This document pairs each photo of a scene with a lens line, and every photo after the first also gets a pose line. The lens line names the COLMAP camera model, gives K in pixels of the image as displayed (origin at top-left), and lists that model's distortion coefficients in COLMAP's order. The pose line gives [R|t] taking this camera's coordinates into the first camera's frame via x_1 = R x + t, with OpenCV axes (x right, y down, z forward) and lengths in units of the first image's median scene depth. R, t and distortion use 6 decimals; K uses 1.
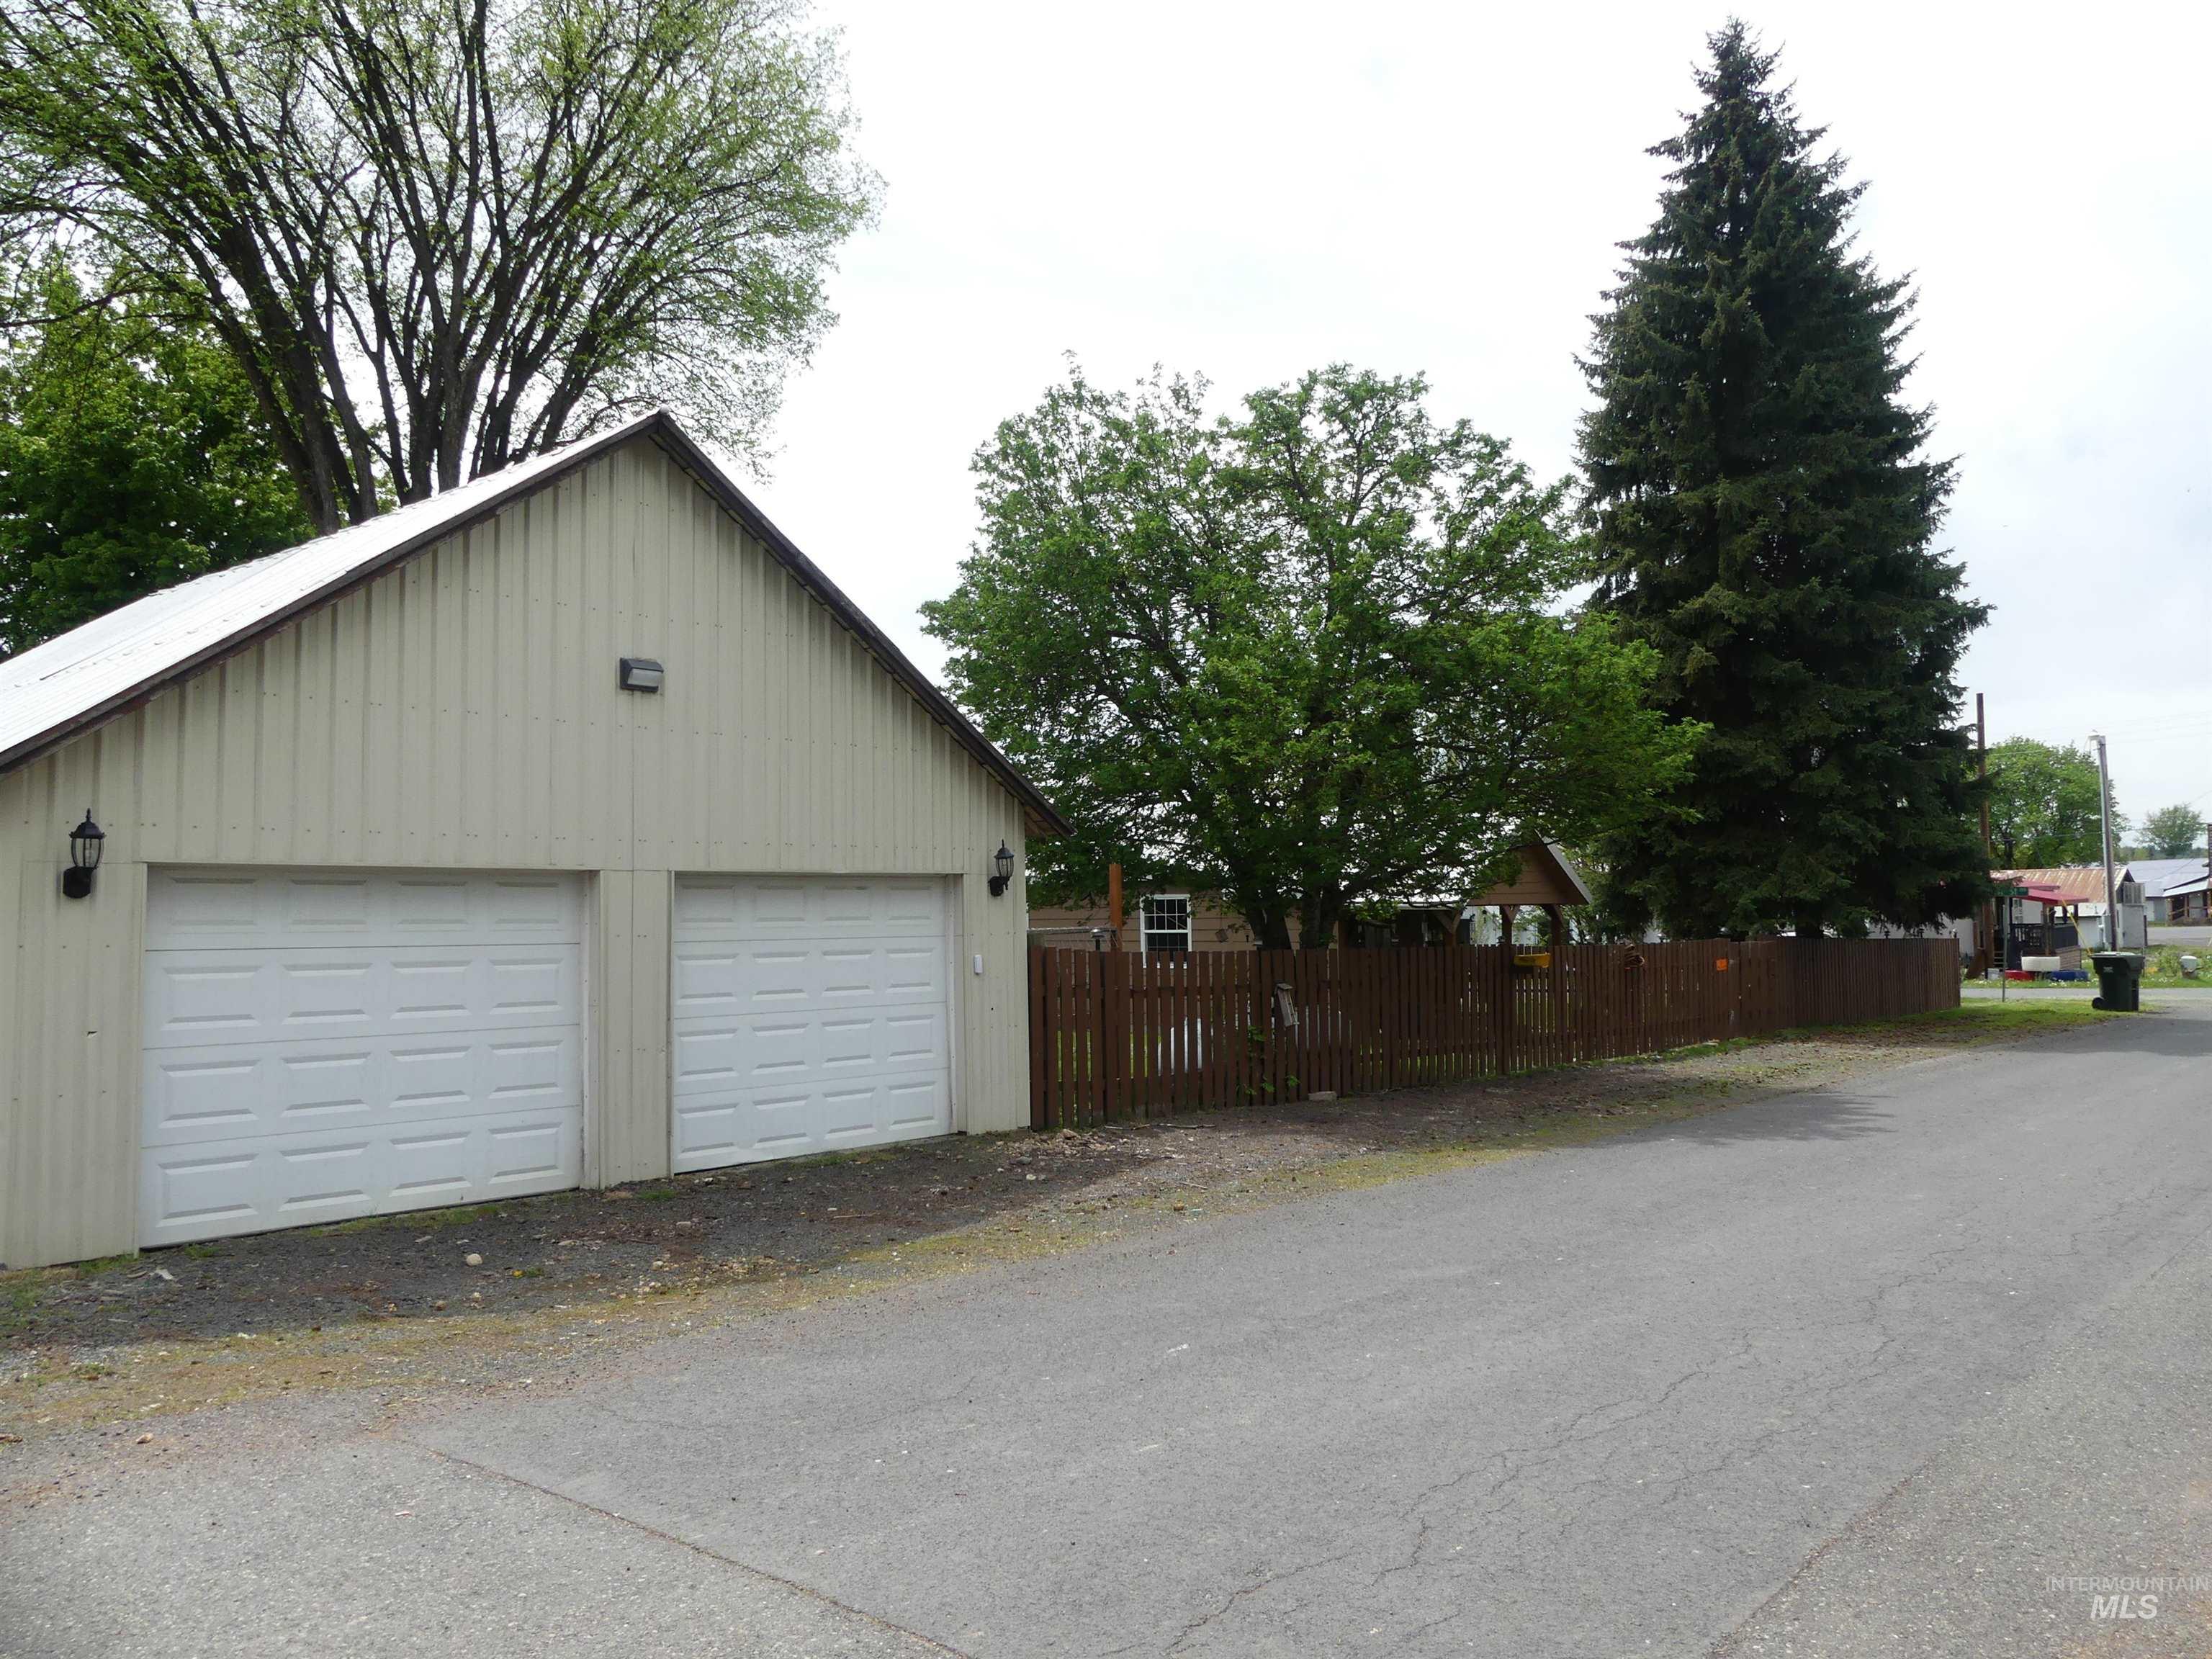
lens RADIAL K [[1705.2, 0, 1194.0], [0, 1705.2, 825.4], [0, 0, 1]] dist [-0.040722, 0.062189]
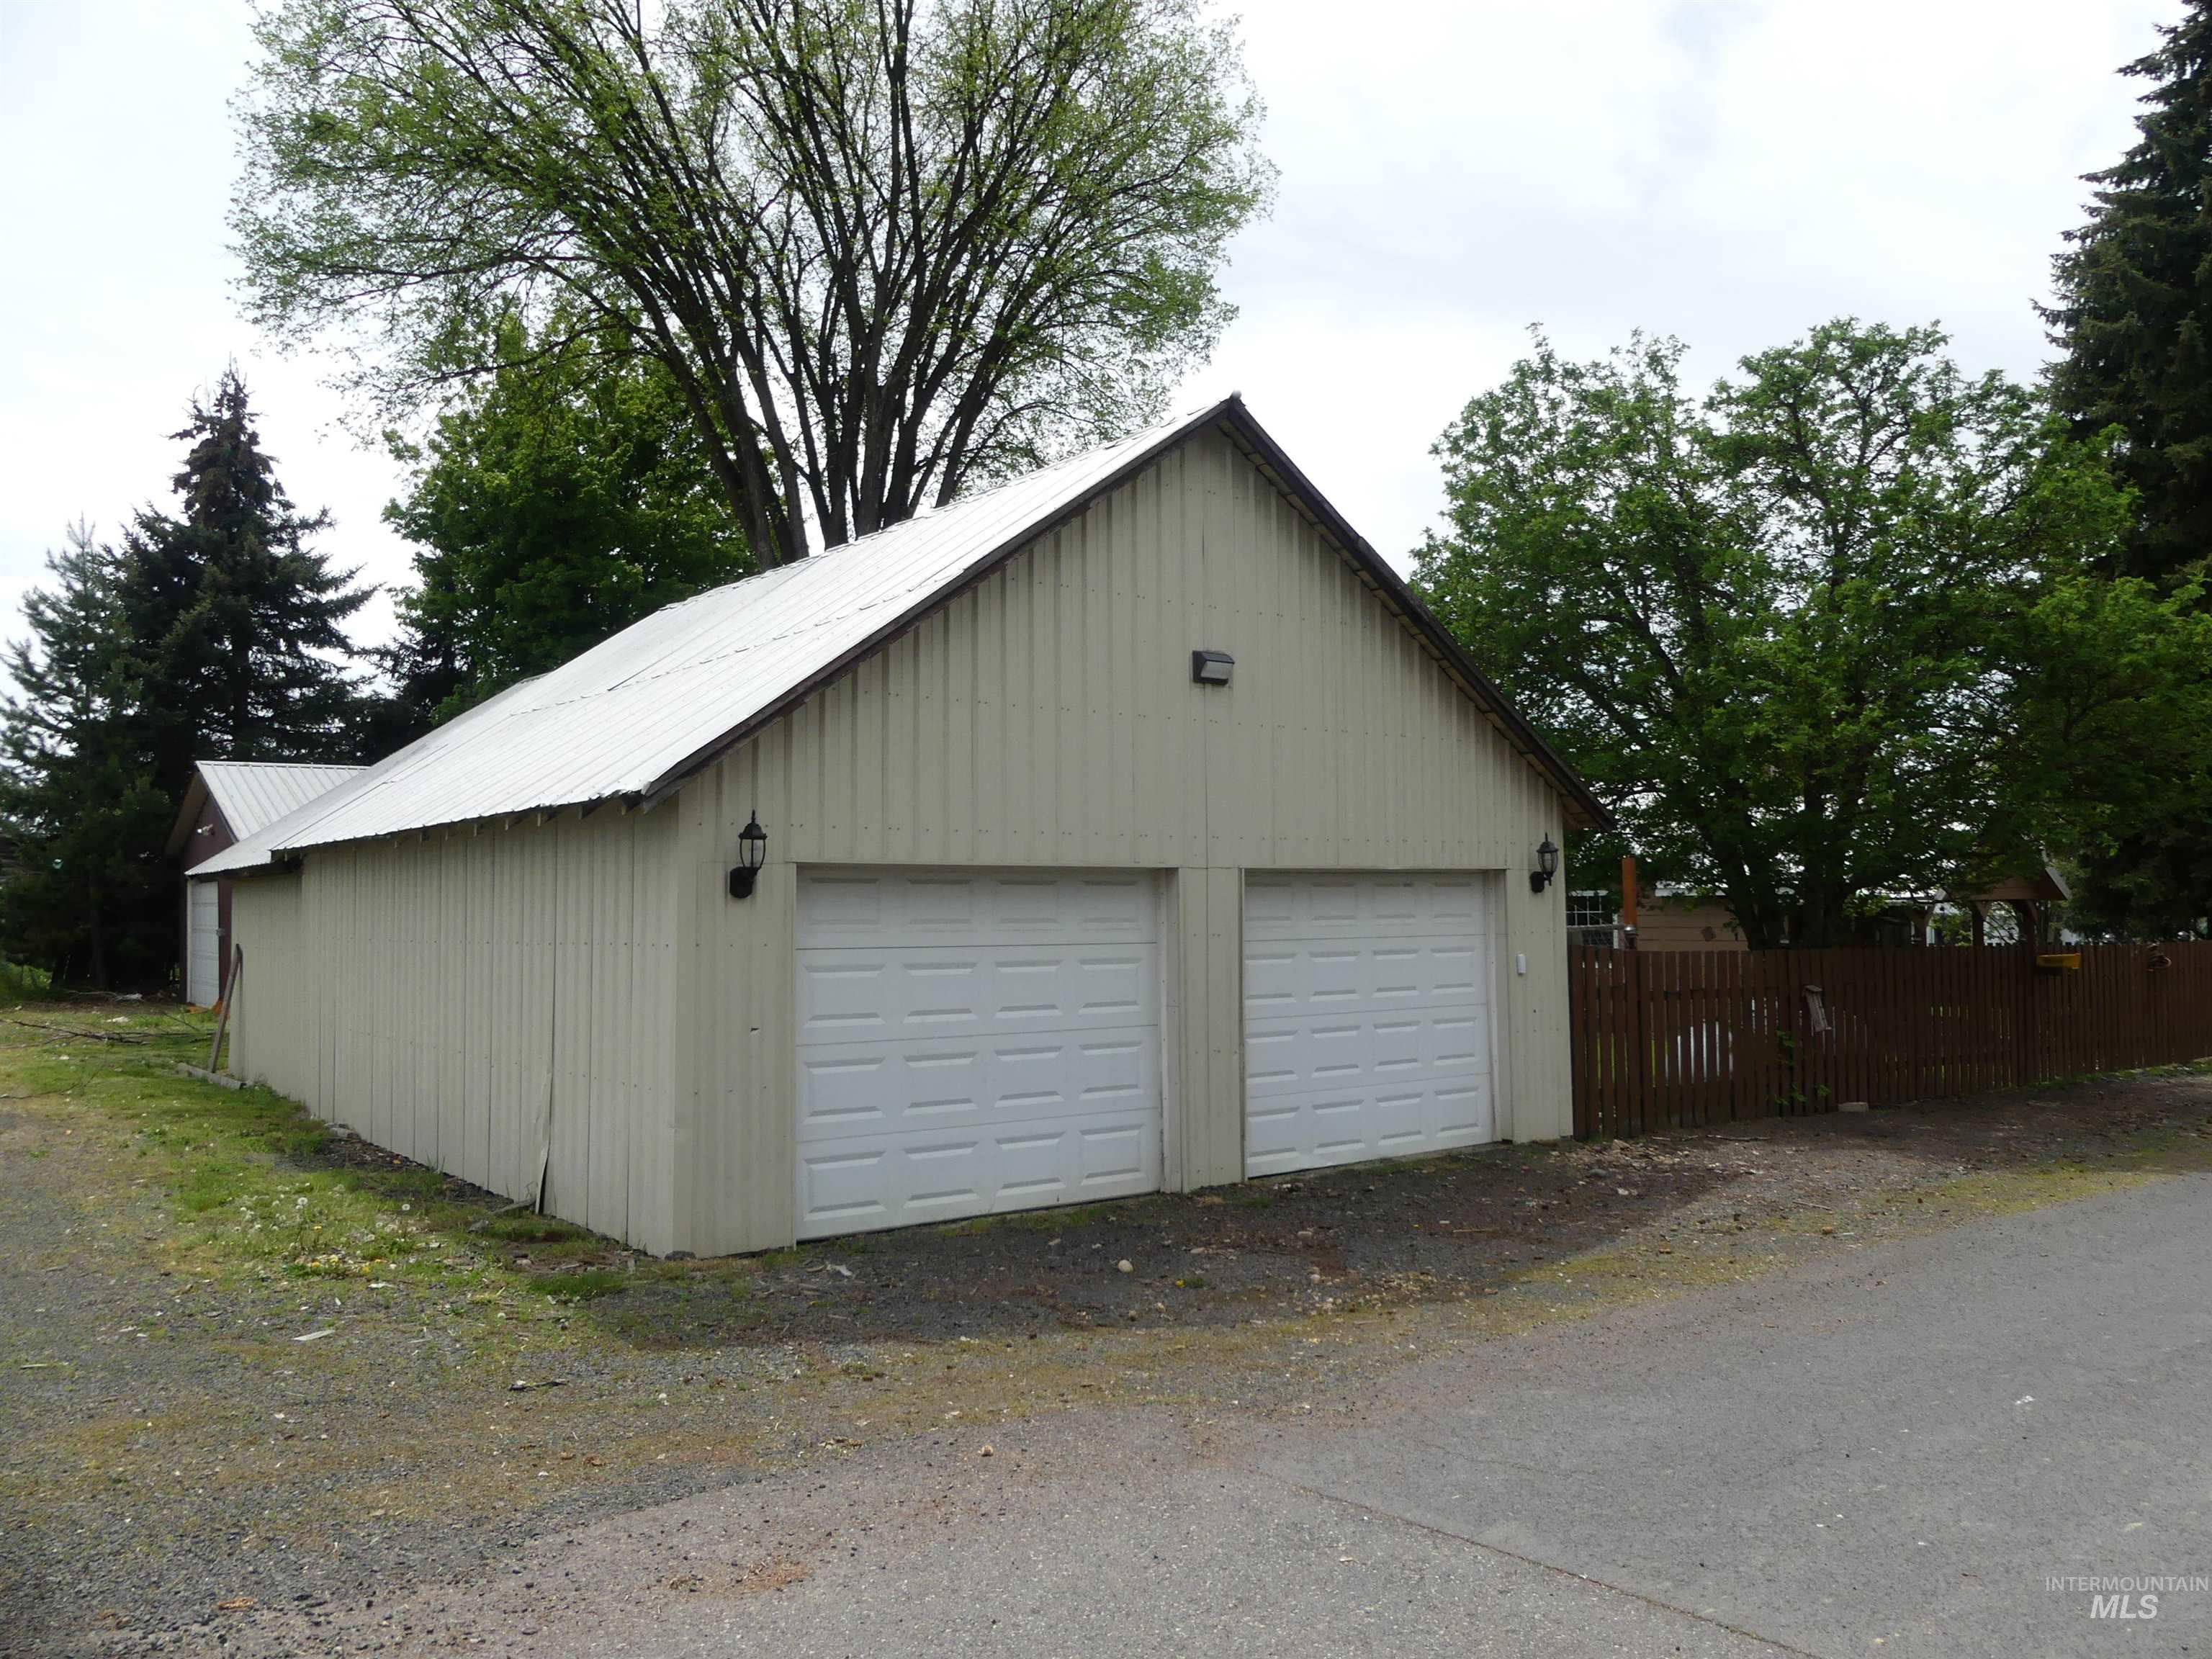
lens RADIAL K [[1716.9, 0, 1195.7], [0, 1716.9, 836.1], [0, 0, 1]] dist [-0.027074, 0.005388]
pose [[0.982927, -0.009487, -0.183751, -0.104991], [0.010951, 0.999916, 0.006951, 0.000840], [0.183670, -0.008844, 0.982948, 0.019640]]
